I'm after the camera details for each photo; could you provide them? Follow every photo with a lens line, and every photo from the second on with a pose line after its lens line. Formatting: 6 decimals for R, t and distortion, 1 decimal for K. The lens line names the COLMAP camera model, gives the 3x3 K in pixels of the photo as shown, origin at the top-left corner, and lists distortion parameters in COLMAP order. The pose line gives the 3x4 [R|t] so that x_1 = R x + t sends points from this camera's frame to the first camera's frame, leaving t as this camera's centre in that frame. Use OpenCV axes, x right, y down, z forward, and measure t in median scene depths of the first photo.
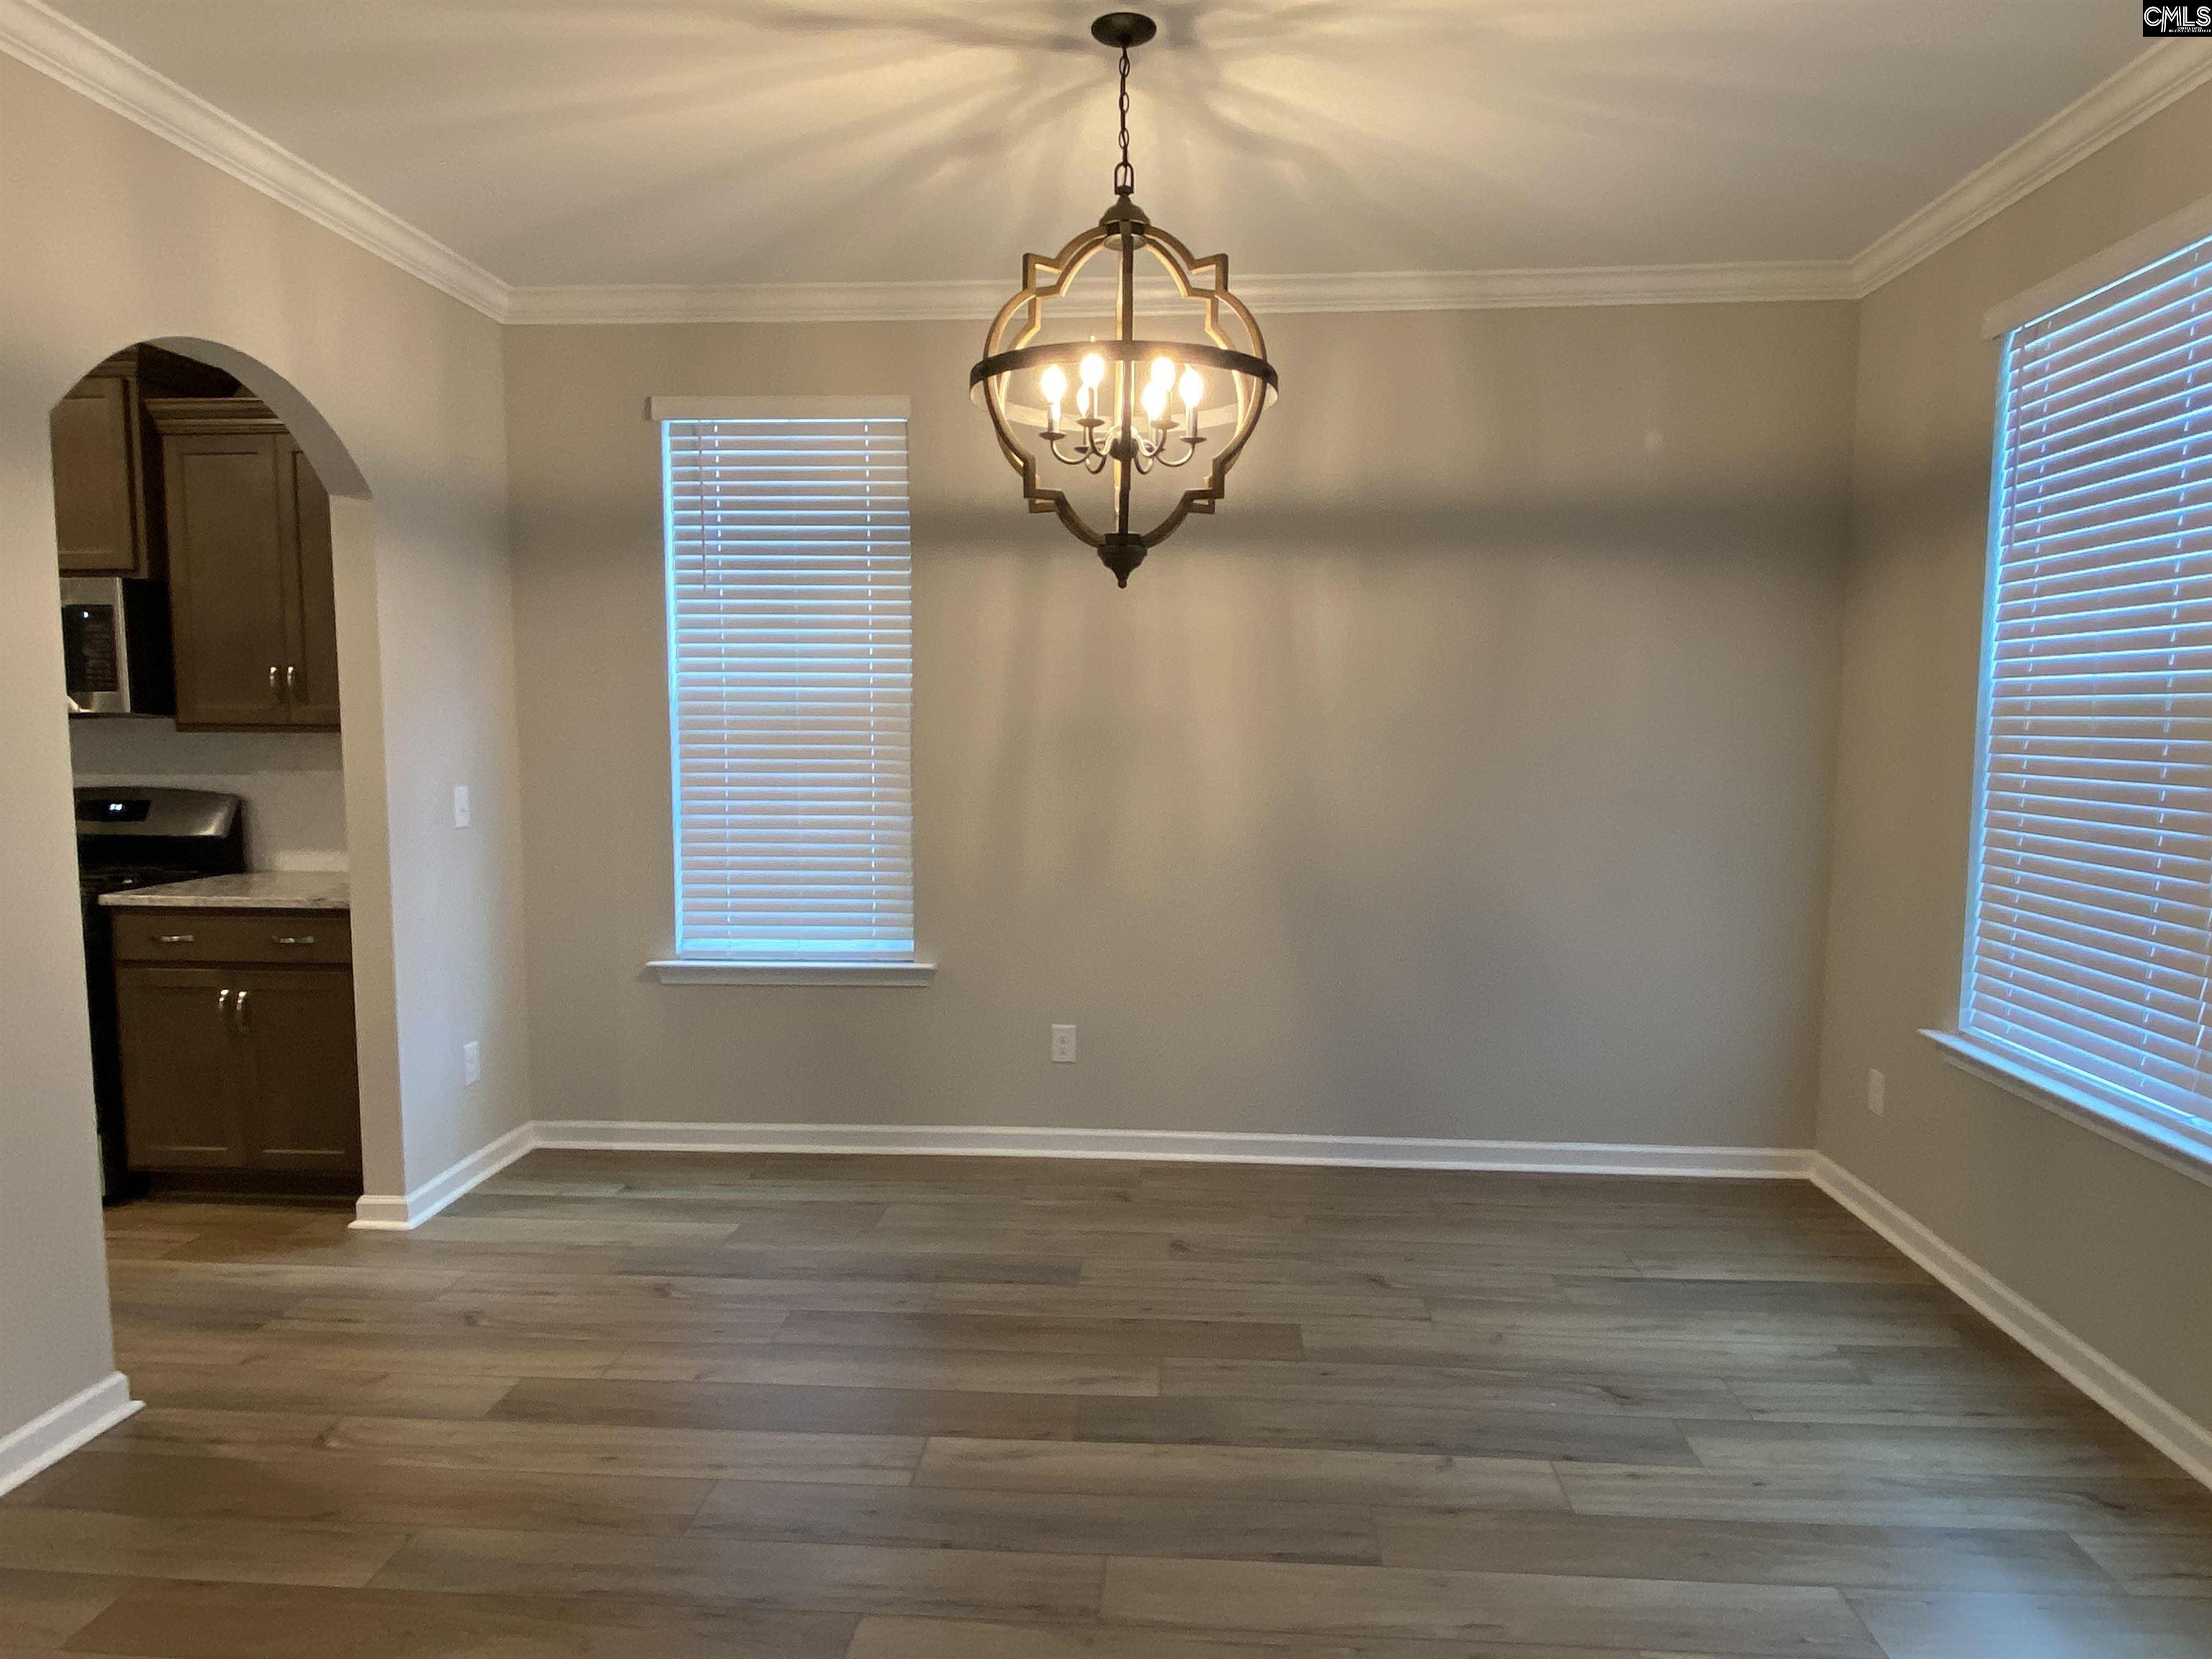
lens RADIAL K [[1261.8, 0, 1106.0], [0, 1261.8, 829.5], [0, 0, 1]] dist [0.001751, -0.000305]
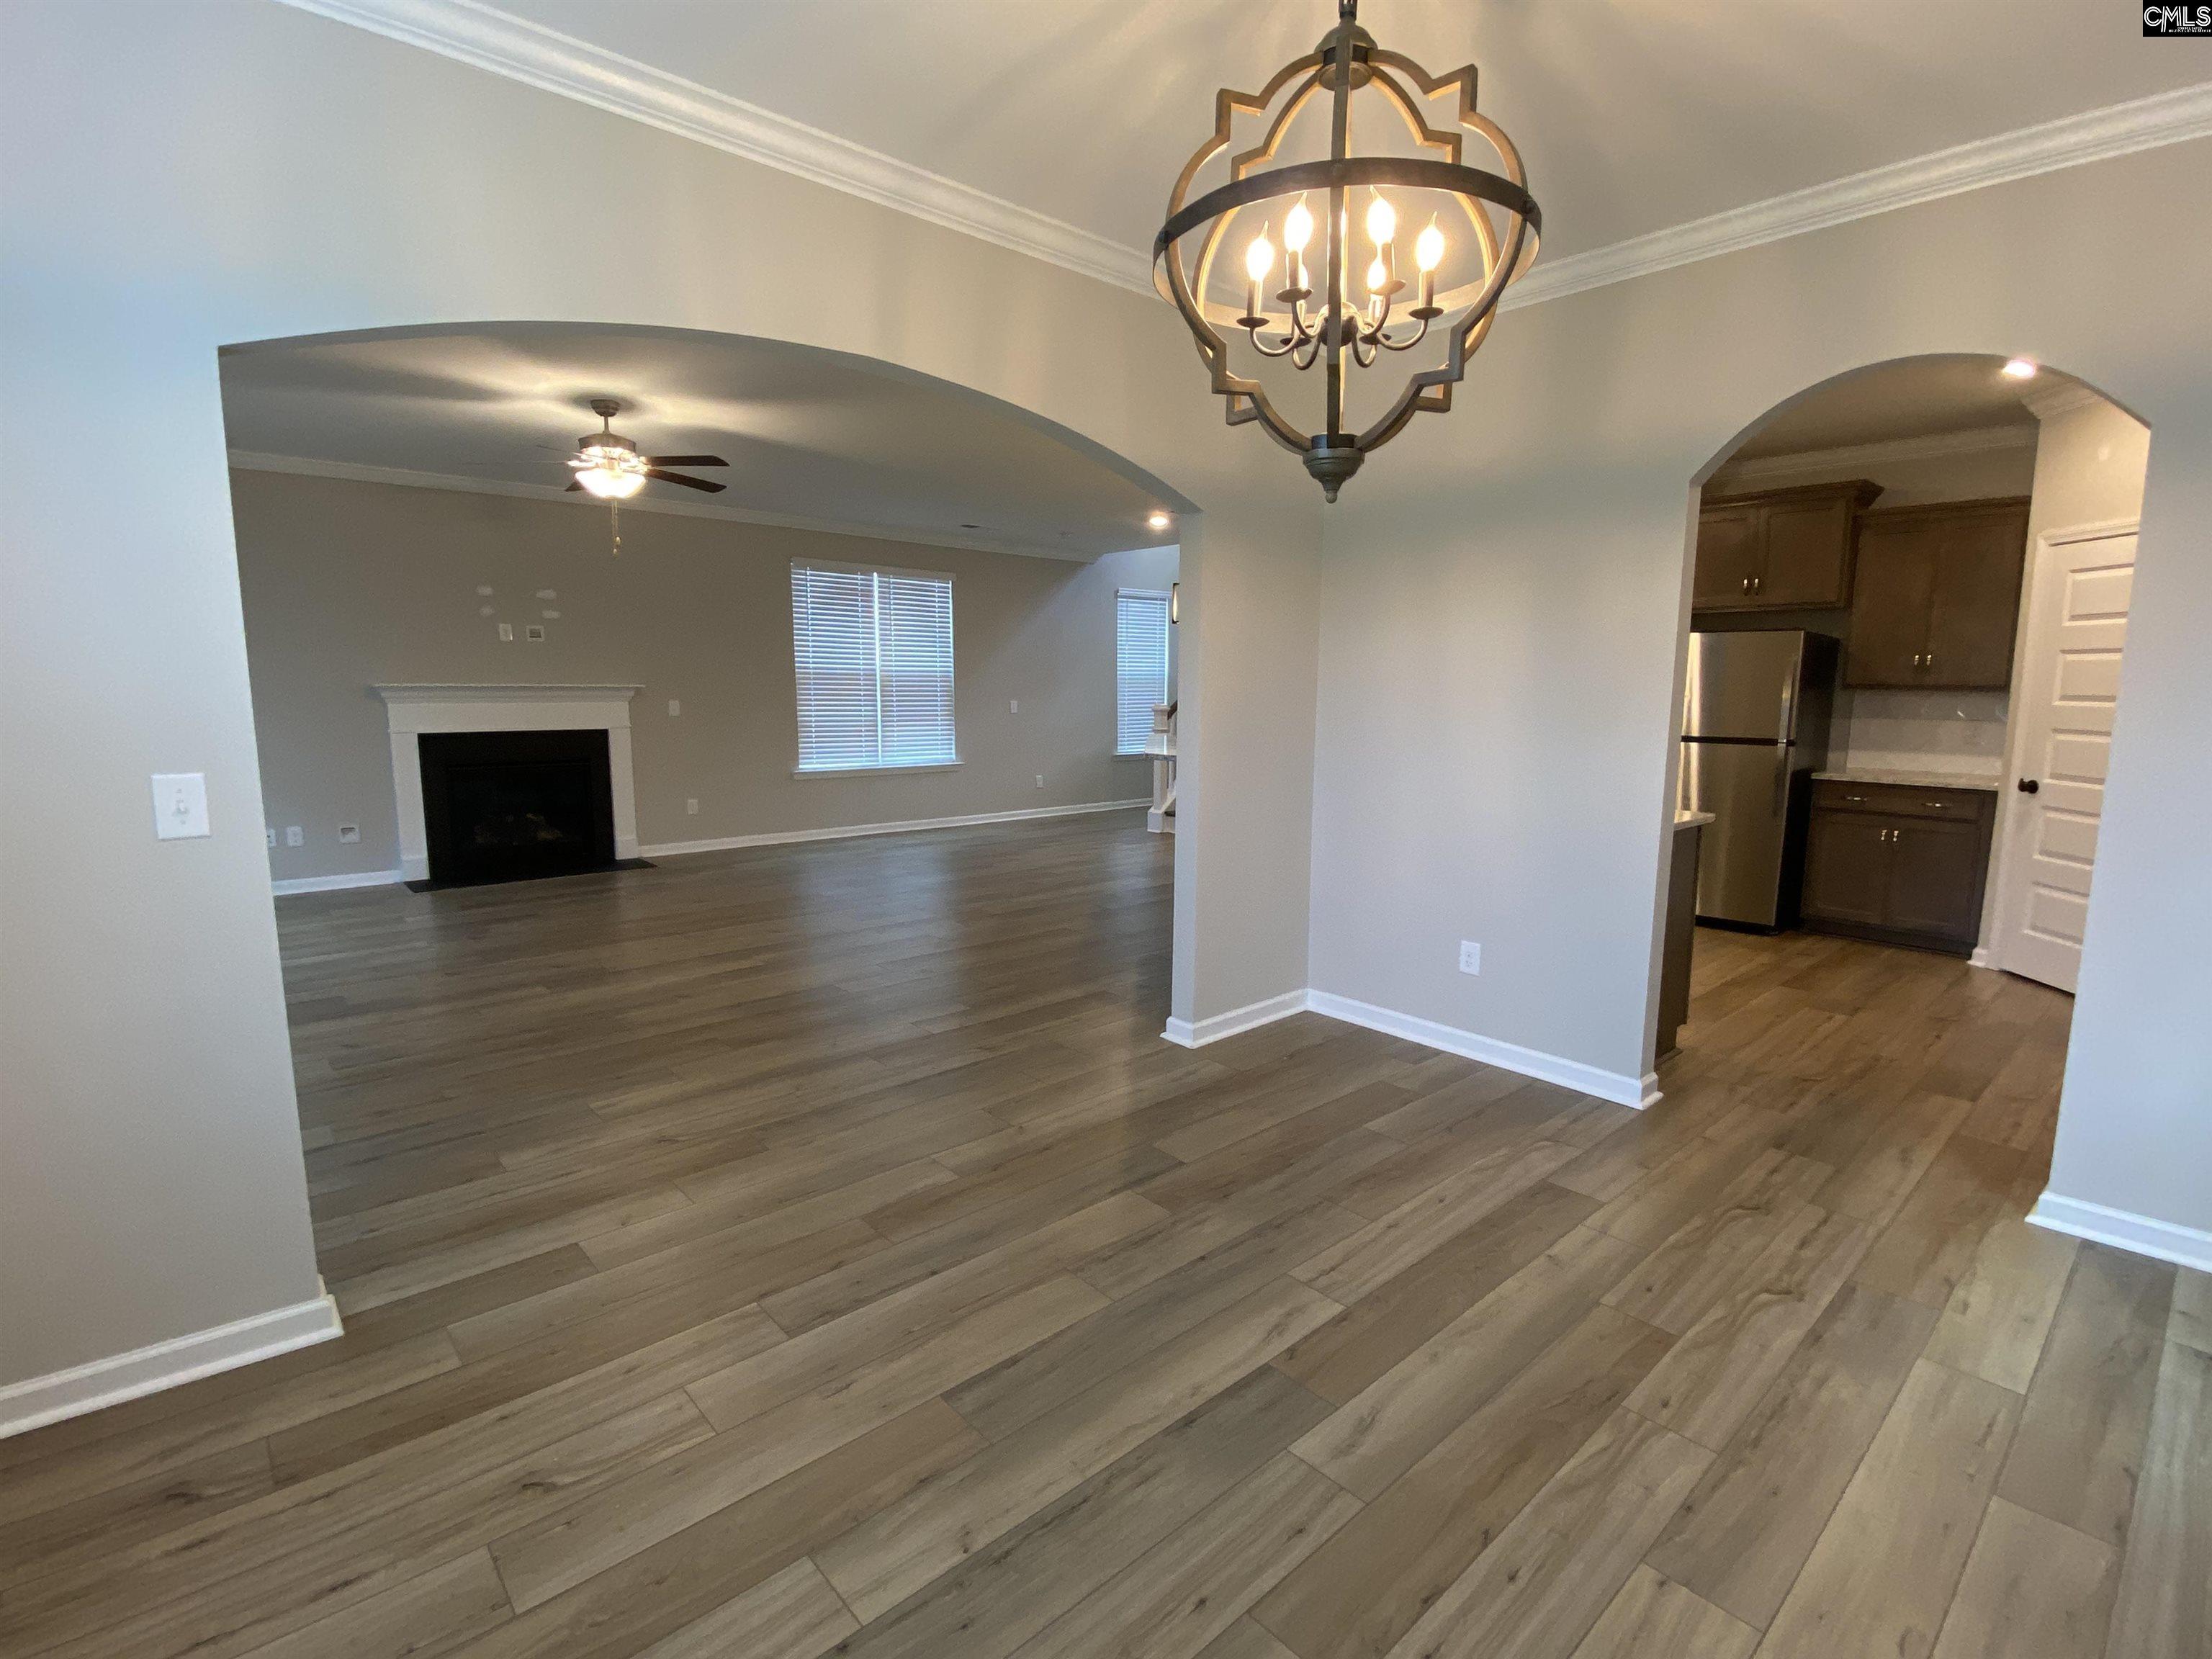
lens RADIAL K [[1109.4, 0, 1106.0], [0, 1109.4, 829.5], [0, 0, 1]] dist [0.001379, 0.000104]
pose [[-0.688144, 0.092371, -0.719671, 0.667702], [-0.074367, 0.977661, 0.196594, -0.102591], [0.721753, 0.188804, -0.665902, 1.422433]]
